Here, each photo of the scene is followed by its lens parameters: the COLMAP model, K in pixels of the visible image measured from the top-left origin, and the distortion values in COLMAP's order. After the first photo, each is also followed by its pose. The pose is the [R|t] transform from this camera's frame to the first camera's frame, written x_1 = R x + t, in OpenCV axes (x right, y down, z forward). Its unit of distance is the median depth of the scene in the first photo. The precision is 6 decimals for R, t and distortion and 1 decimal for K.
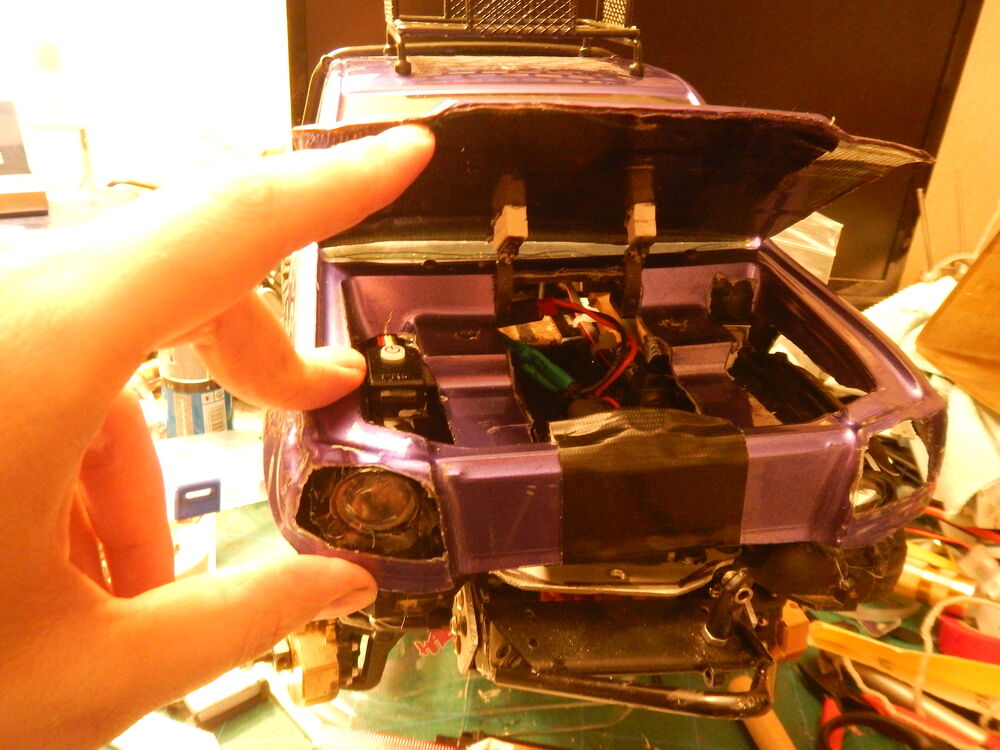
lens RADIAL K [[826.8, 0, 500.8], [0, 826.8, 362.4], [0, 0, 1]] dist [0.000427, -0.009972]
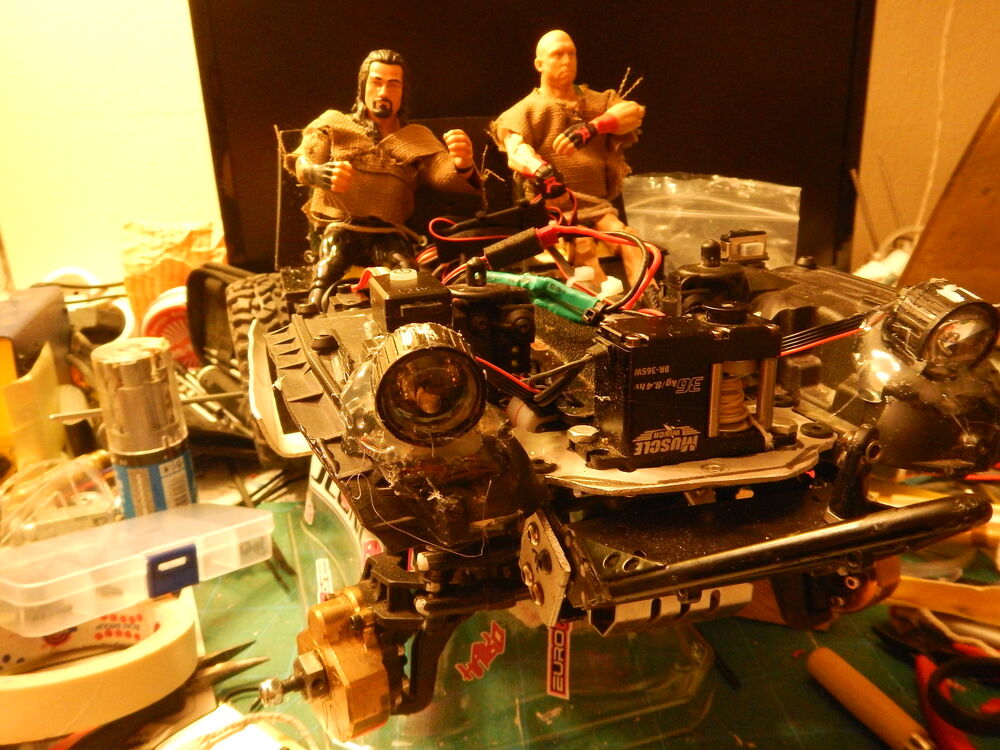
lens RADIAL K [[825.8, 0, 486.6], [0, 825.8, 371.2], [0, 0, 1]] dist [0.006911, 0.002615]
pose [[0.984671, -0.155838, 0.078337, -0.076306], [0.164763, 0.978433, -0.124589, 0.125459], [-0.057232, 0.135586, 0.989111, 0.088935]]
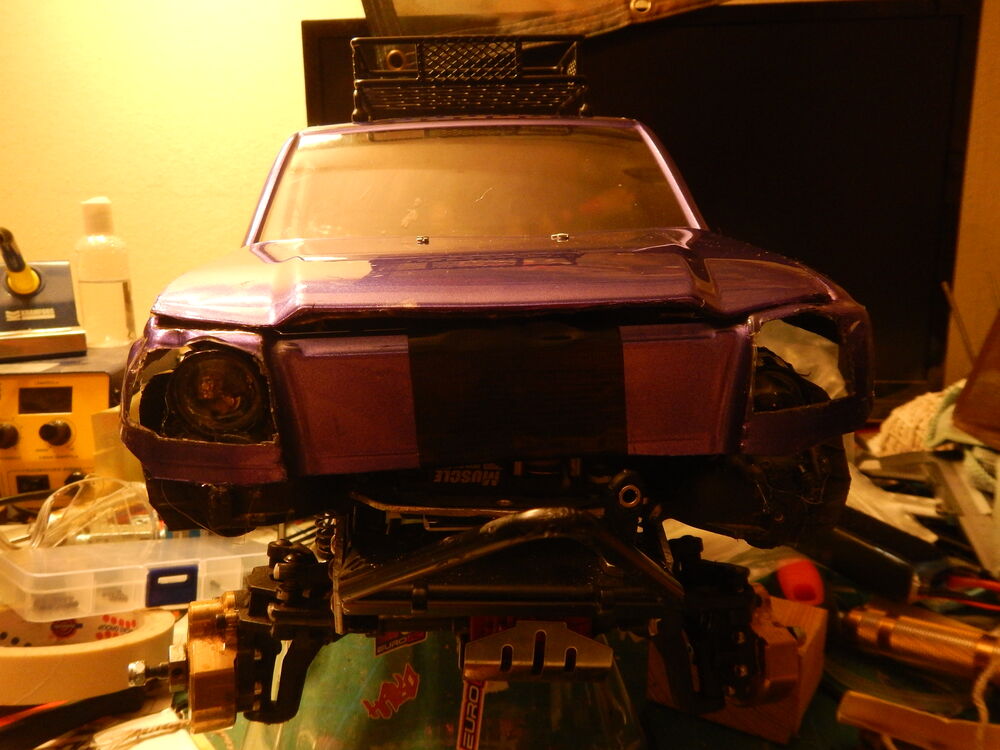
lens RADIAL K [[816.2, 0, 500.0], [0, 816.2, 375.0], [0, 0, 1]] dist [0.063744, -0.077913]
pose [[0.992384, -0.060886, -0.107081, 0.133976], [0.030713, 0.964151, -0.263572, 0.198011], [0.119290, 0.258275, 0.958678, 0.061998]]
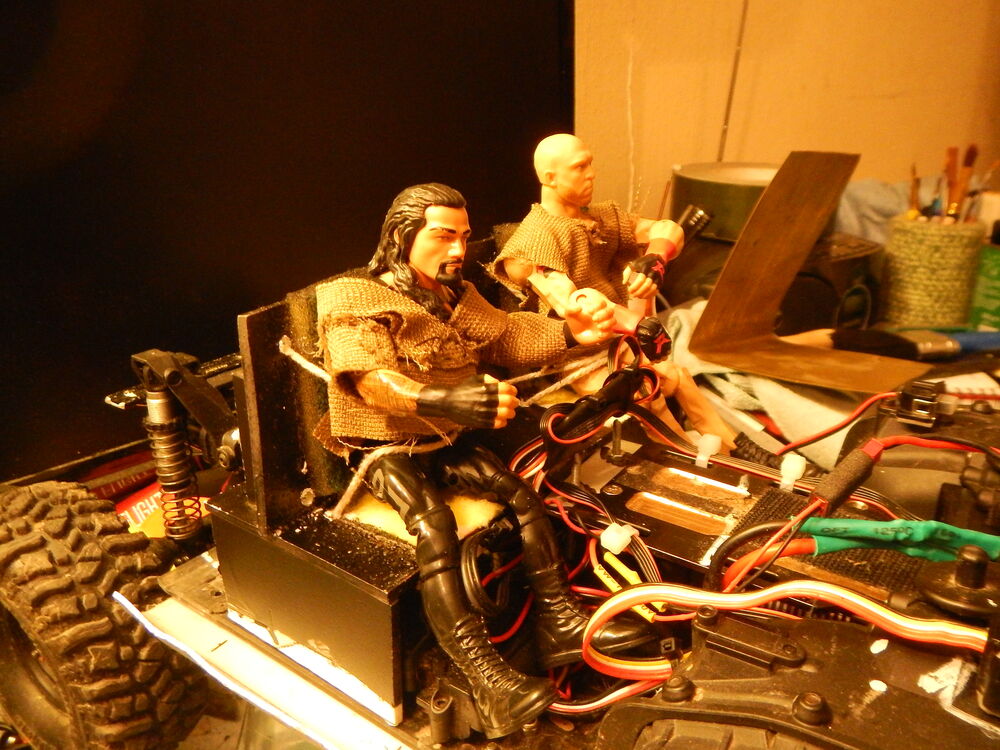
lens RADIAL K [[825.8, 0, 486.6], [0, 825.8, 371.2], [0, 0, 1]] dist [0.006911, 0.002615]
pose [[0.711097, -0.345550, 0.612320, -0.409984], [0.392226, 0.917749, 0.062414, -0.211815], [-0.583523, 0.195785, 0.788142, 0.438745]]
